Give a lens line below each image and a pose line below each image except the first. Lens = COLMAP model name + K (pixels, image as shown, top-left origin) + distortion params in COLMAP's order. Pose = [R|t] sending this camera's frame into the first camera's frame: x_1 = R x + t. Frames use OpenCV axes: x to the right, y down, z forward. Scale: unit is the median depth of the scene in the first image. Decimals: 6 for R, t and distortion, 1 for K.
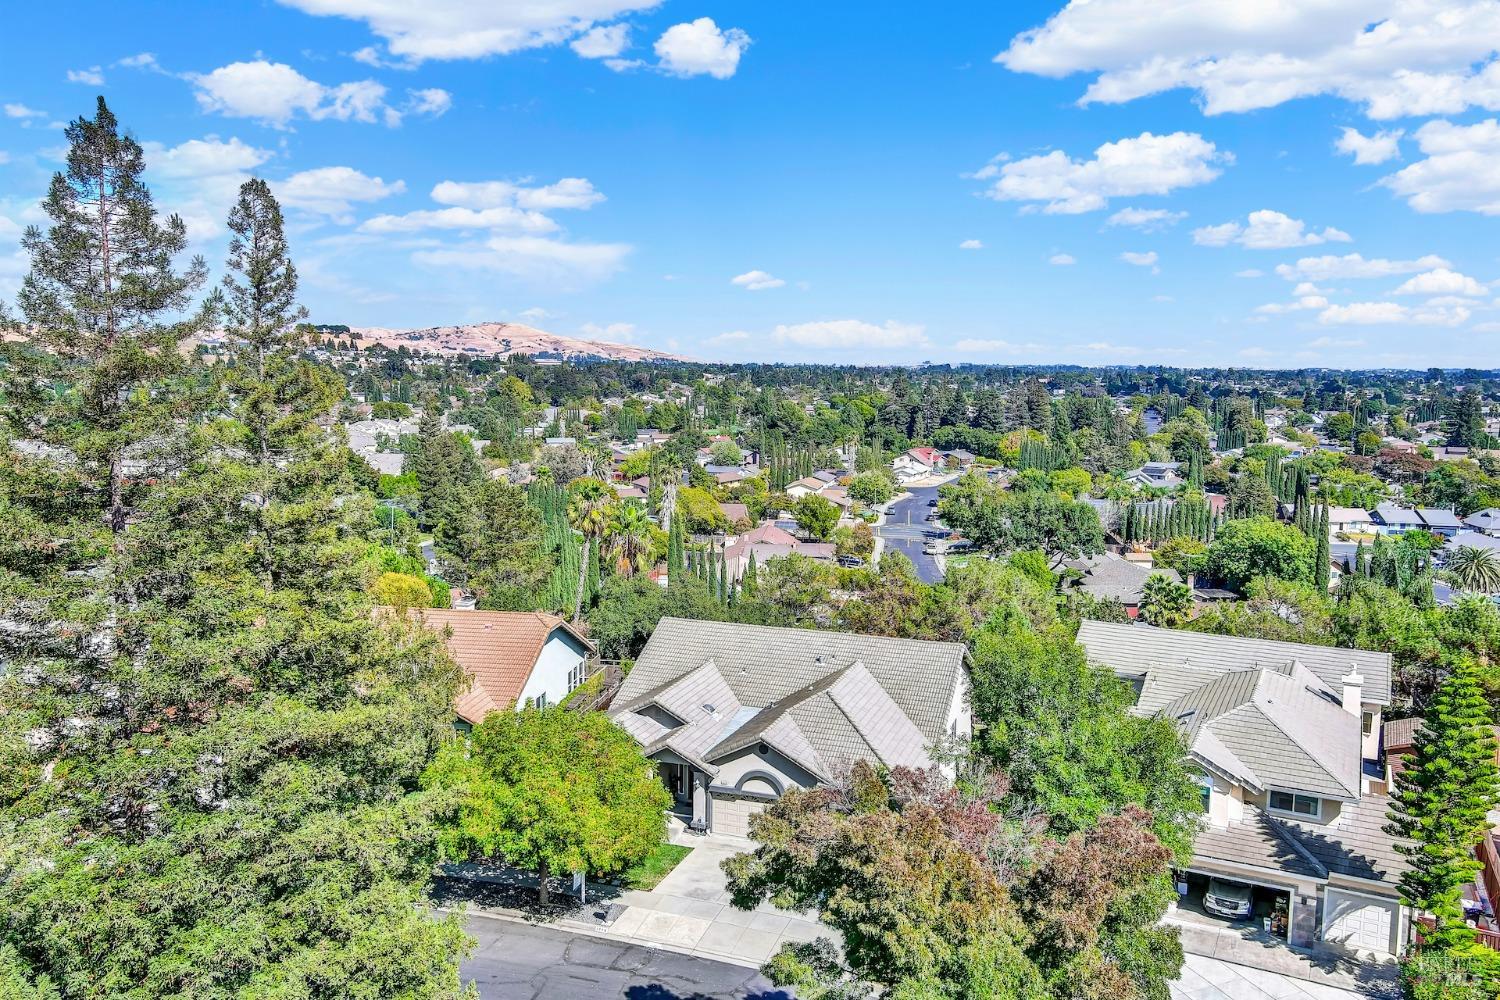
lens RADIAL K [[1143.0, 0, 750.0], [0, 1143.0, 500.0], [0, 0, 1]] dist [0.029980, -0.002937]
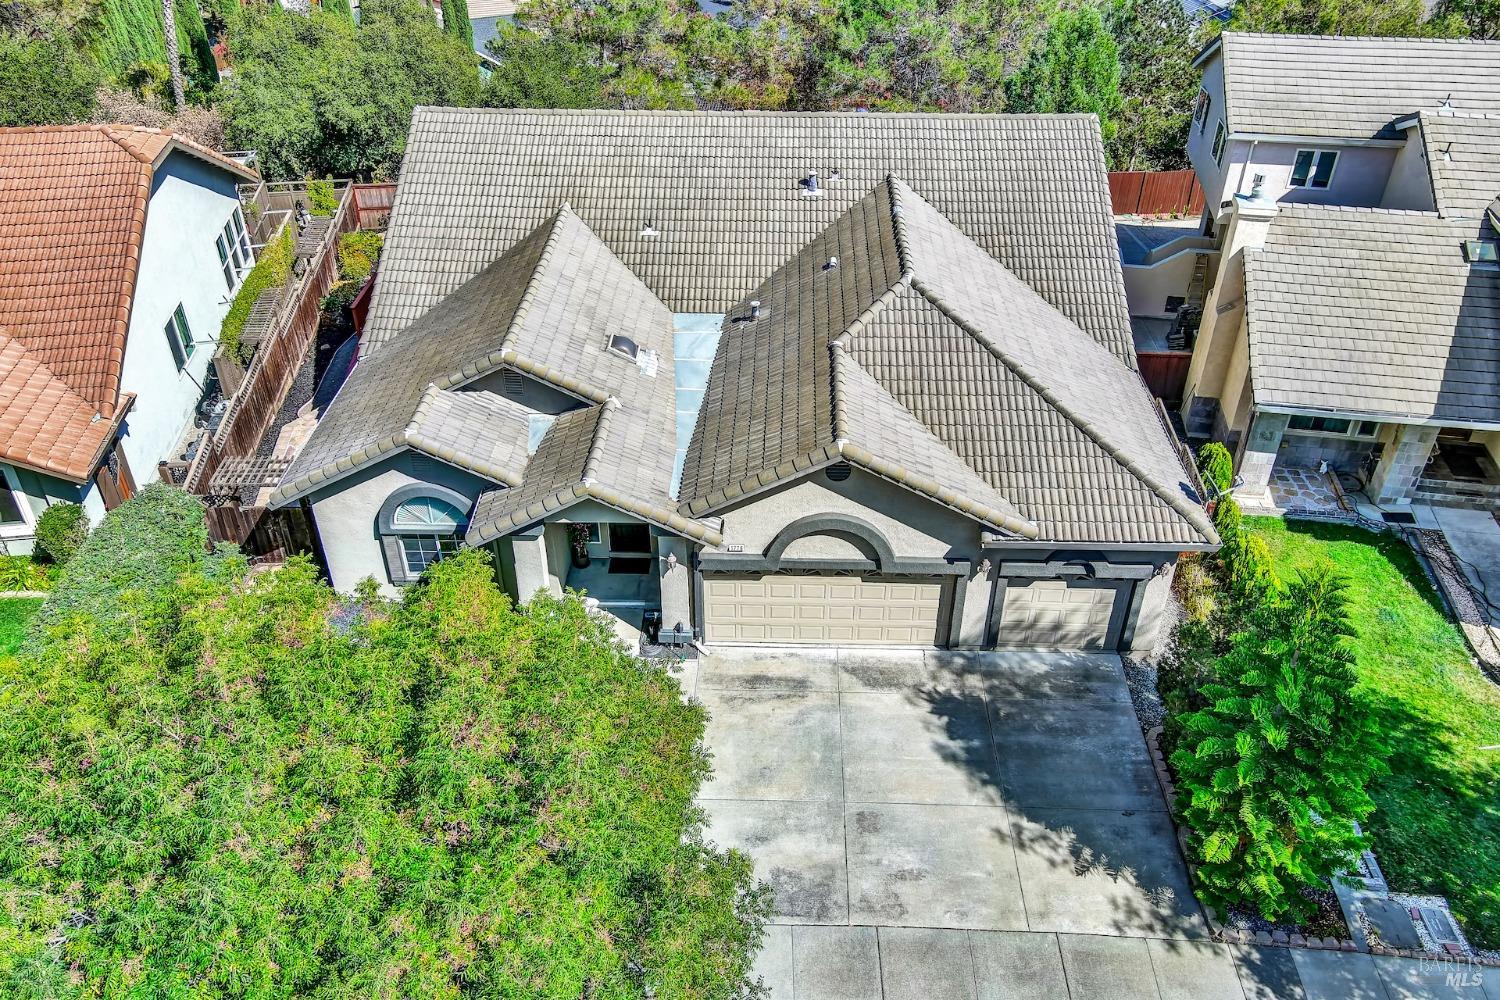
lens RADIAL K [[1143.0, 0, 750.0], [0, 1143.0, 500.0], [0, 0, 1]] dist [0.029980, -0.002937]
pose [[0.951413, -0.184691, 0.246379, -0.084044], [0.043892, 0.873320, 0.485165, 0.021888], [-0.304773, -0.450778, 0.838995, 0.474596]]
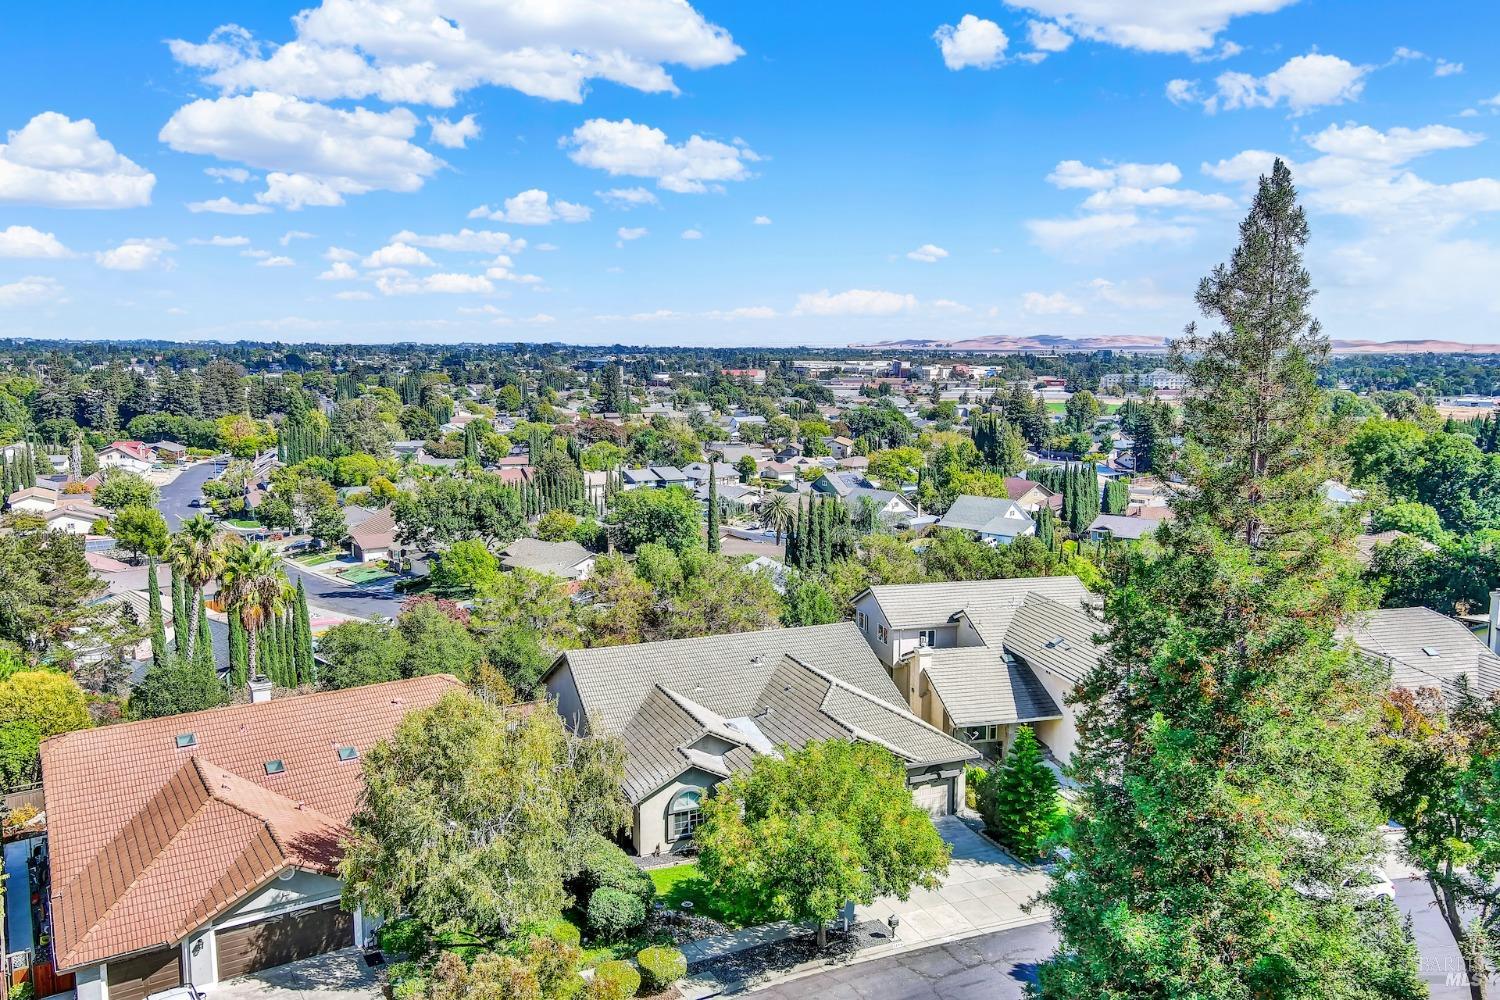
lens RADIAL K [[1143.0, 0, 750.0], [0, 1143.0, 500.0], [0, 0, 1]] dist [0.029980, -0.002937]
pose [[0.737925, -0.098481, 0.667659, -0.522430], [0.084121, 0.995003, 0.053792, -0.051357], [-0.669620, 0.016470, 0.742521, 0.197105]]
